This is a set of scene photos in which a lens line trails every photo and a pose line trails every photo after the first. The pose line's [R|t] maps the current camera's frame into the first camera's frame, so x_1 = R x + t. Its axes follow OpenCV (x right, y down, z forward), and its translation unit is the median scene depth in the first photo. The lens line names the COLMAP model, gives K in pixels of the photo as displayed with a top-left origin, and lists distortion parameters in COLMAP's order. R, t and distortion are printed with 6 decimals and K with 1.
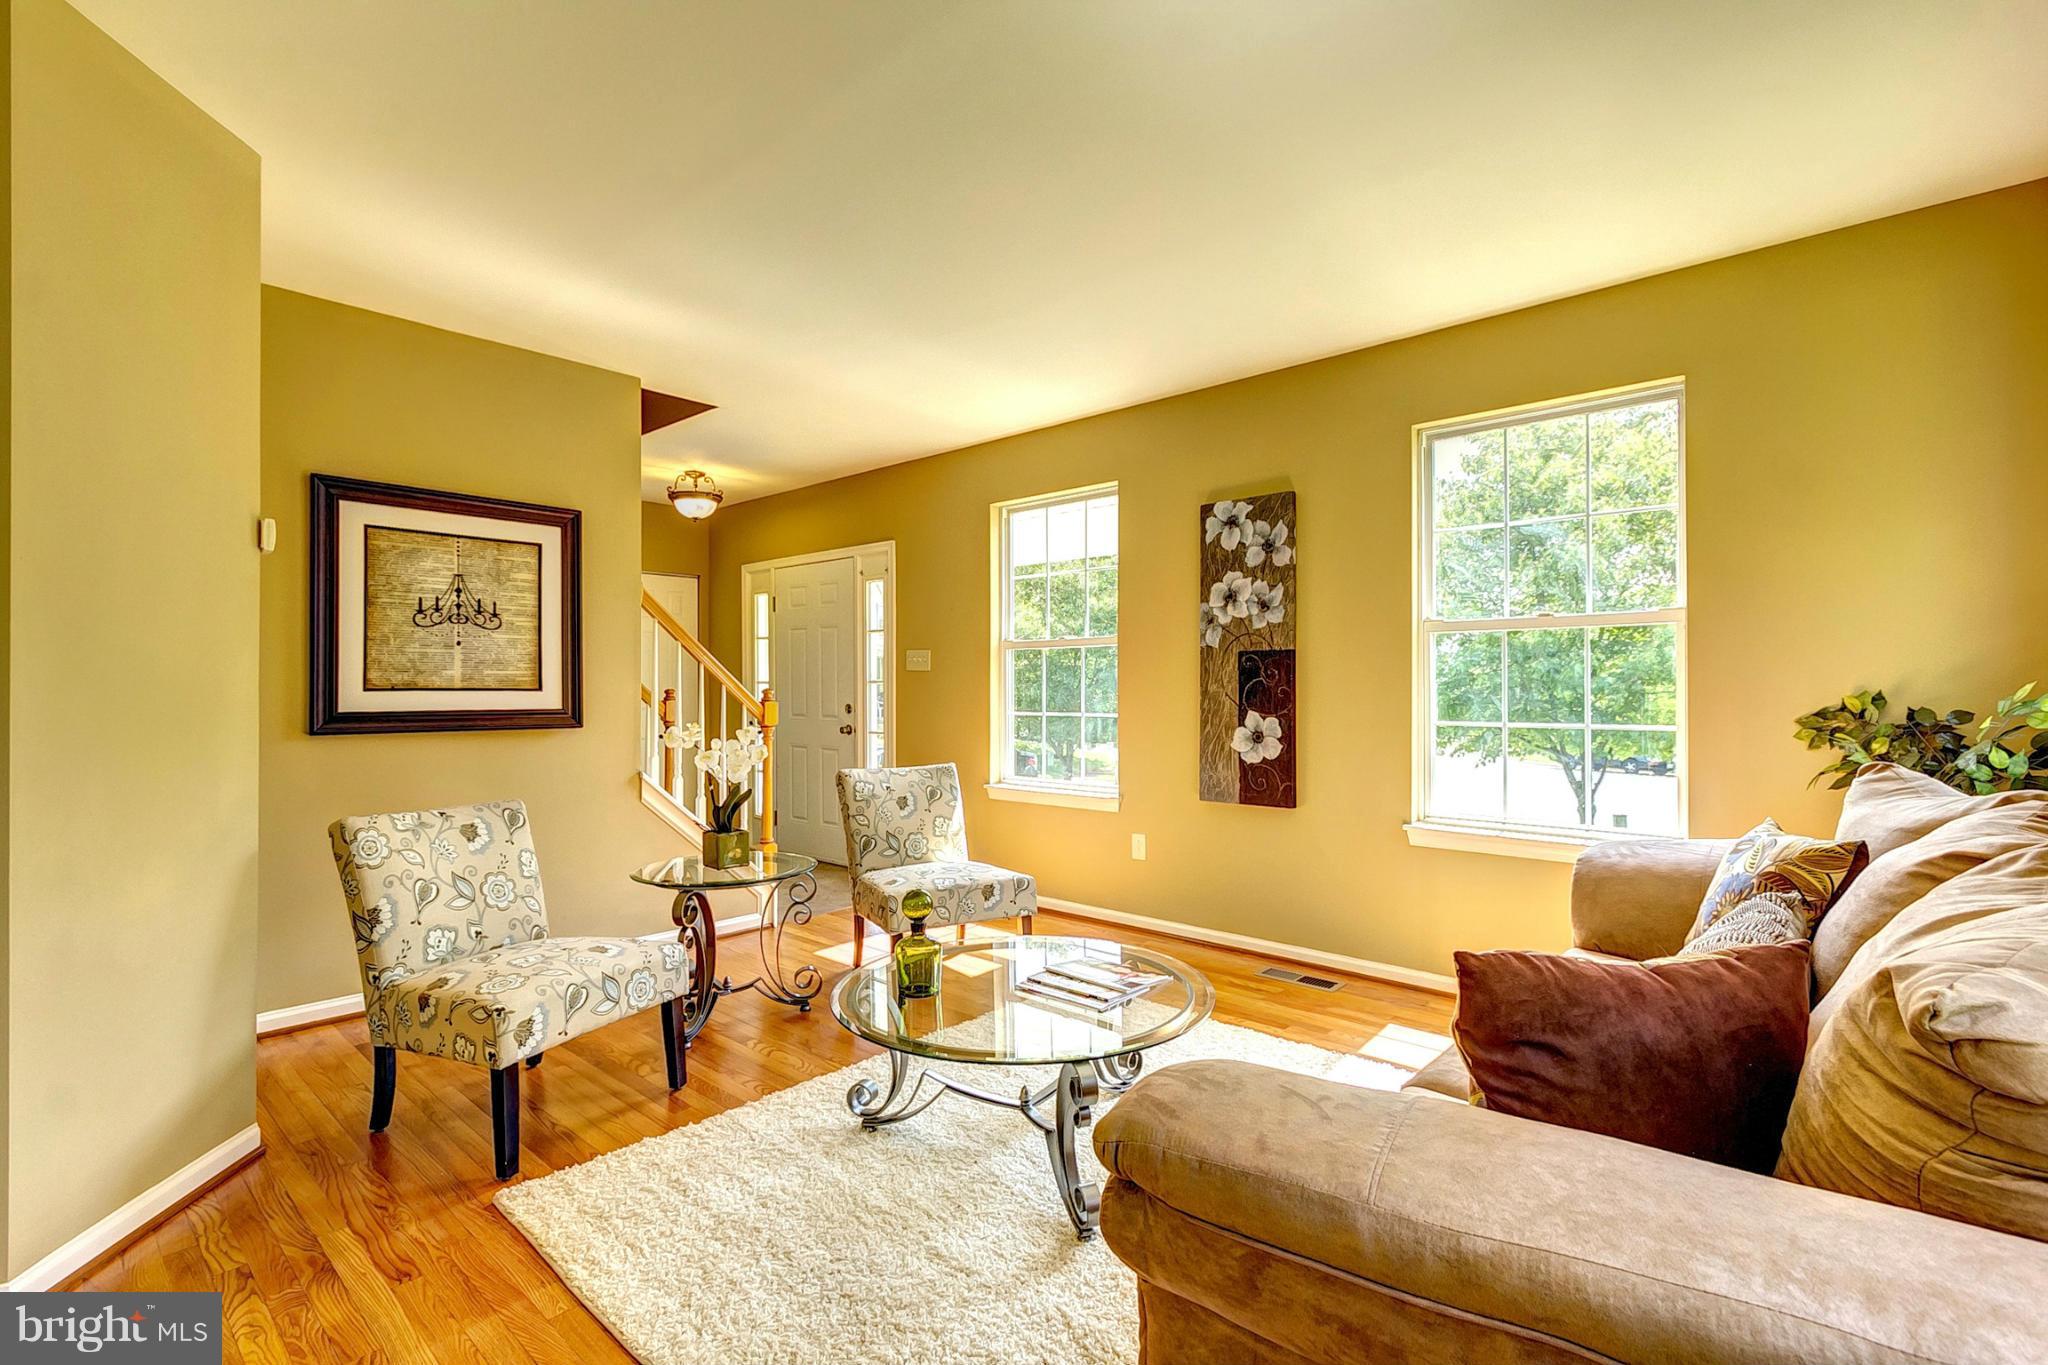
lens RADIAL K [[934.8, 0, 1025.4], [0, 934.8, 685.5], [0, 0, 1]] dist [0.004681, -0.000059]
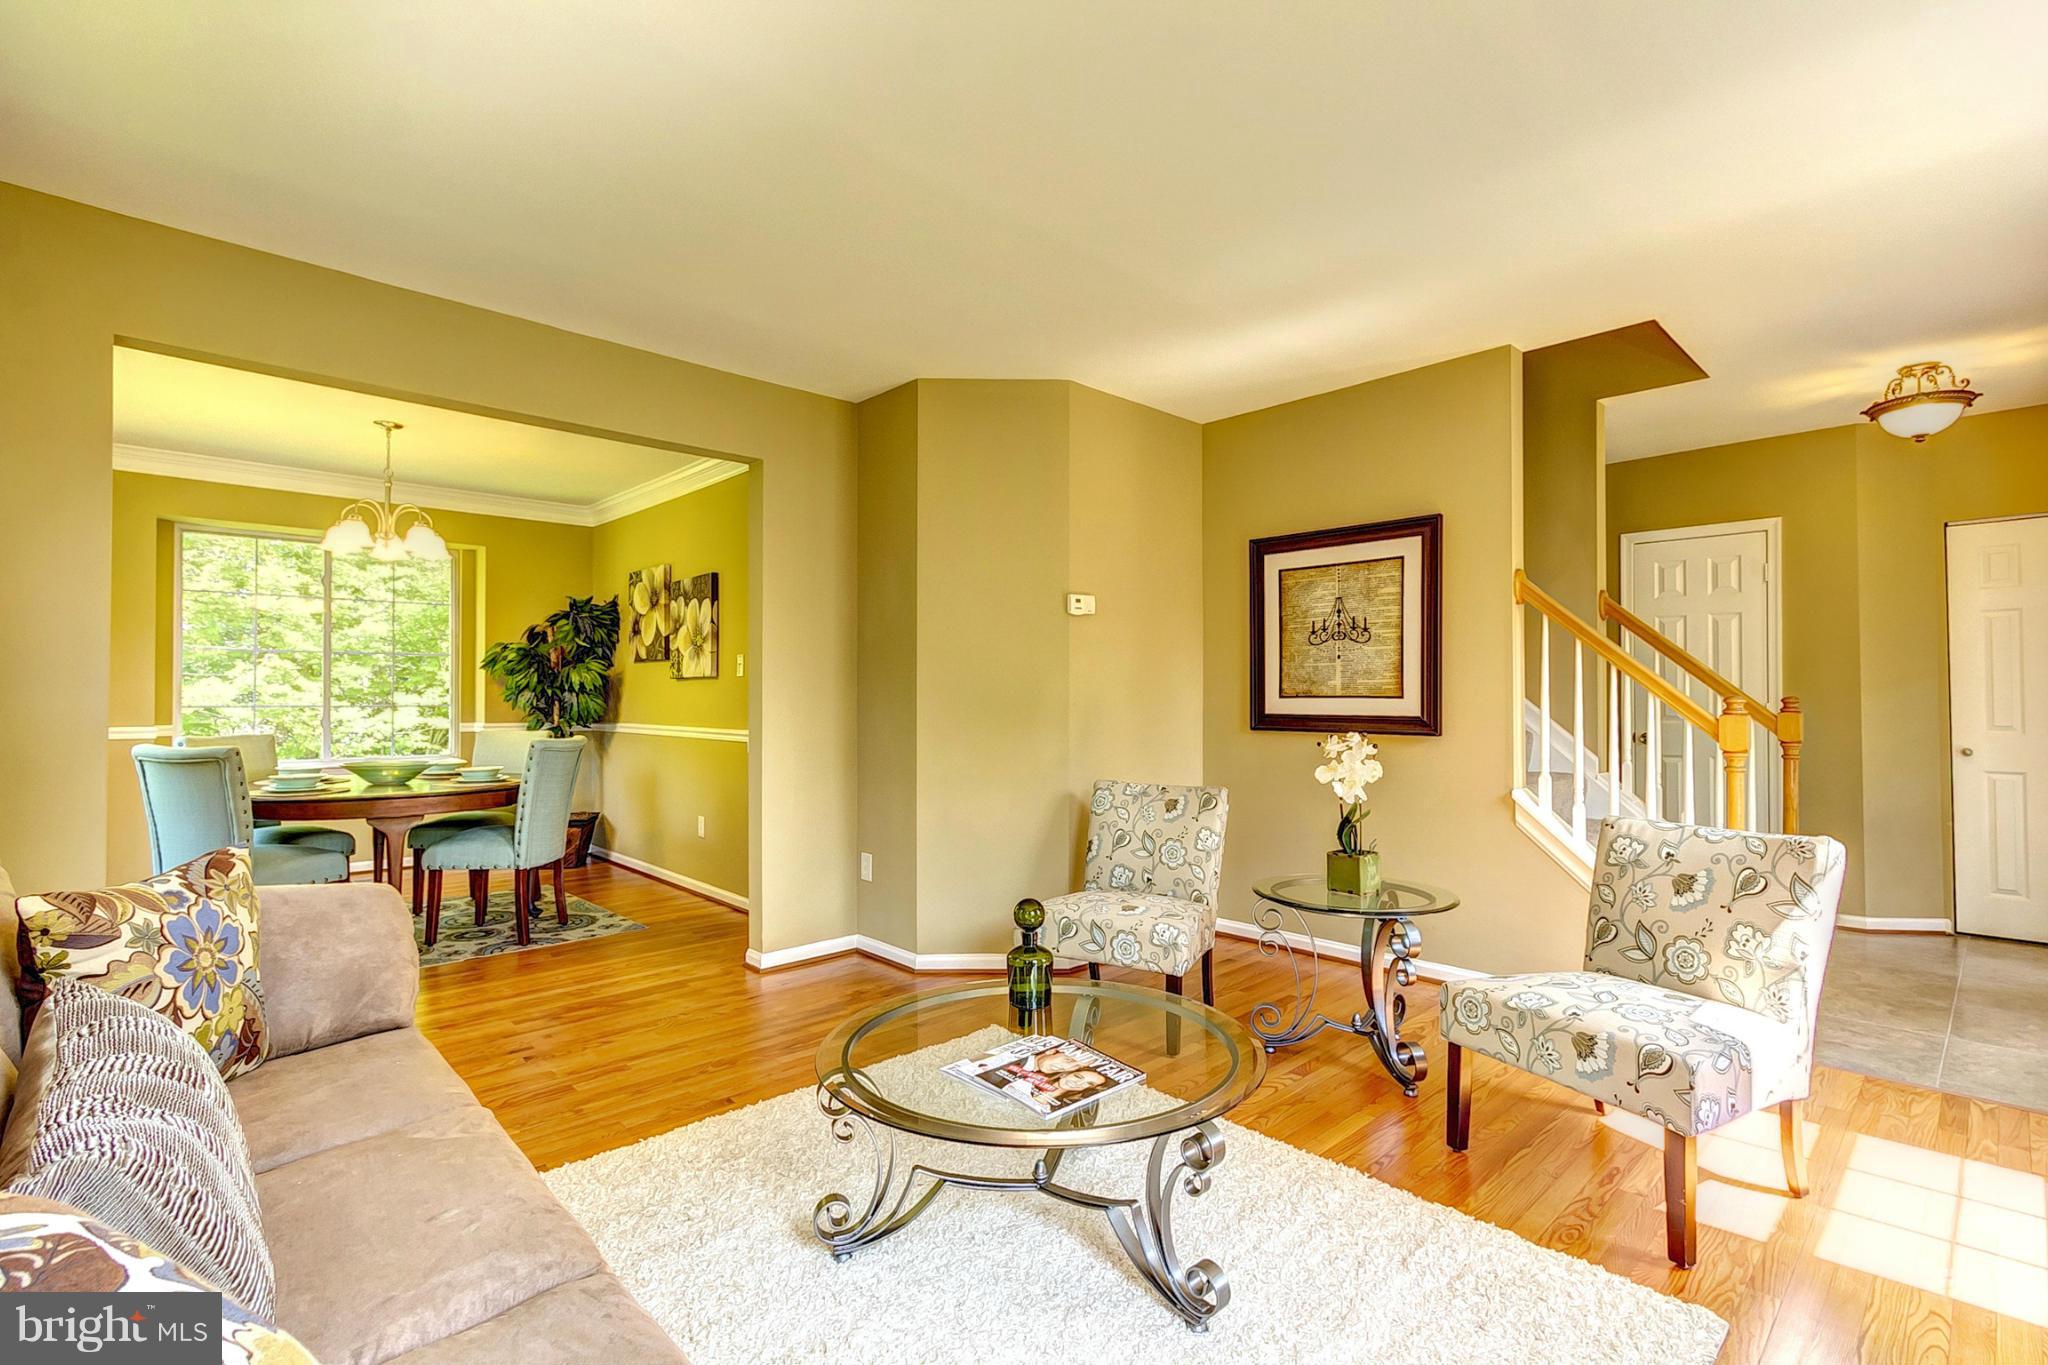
lens RADIAL K [[934.8, 0, 1024.8], [0, 934.8, 684.7], [0, 0, 1]] dist [0.004681, -0.000059]
pose [[-0.078428, -0.012900, -0.996836, 0.576224], [0.002890, 0.999909, -0.013168, 0.003179], [0.996916, -0.003914, -0.078383, 0.705068]]
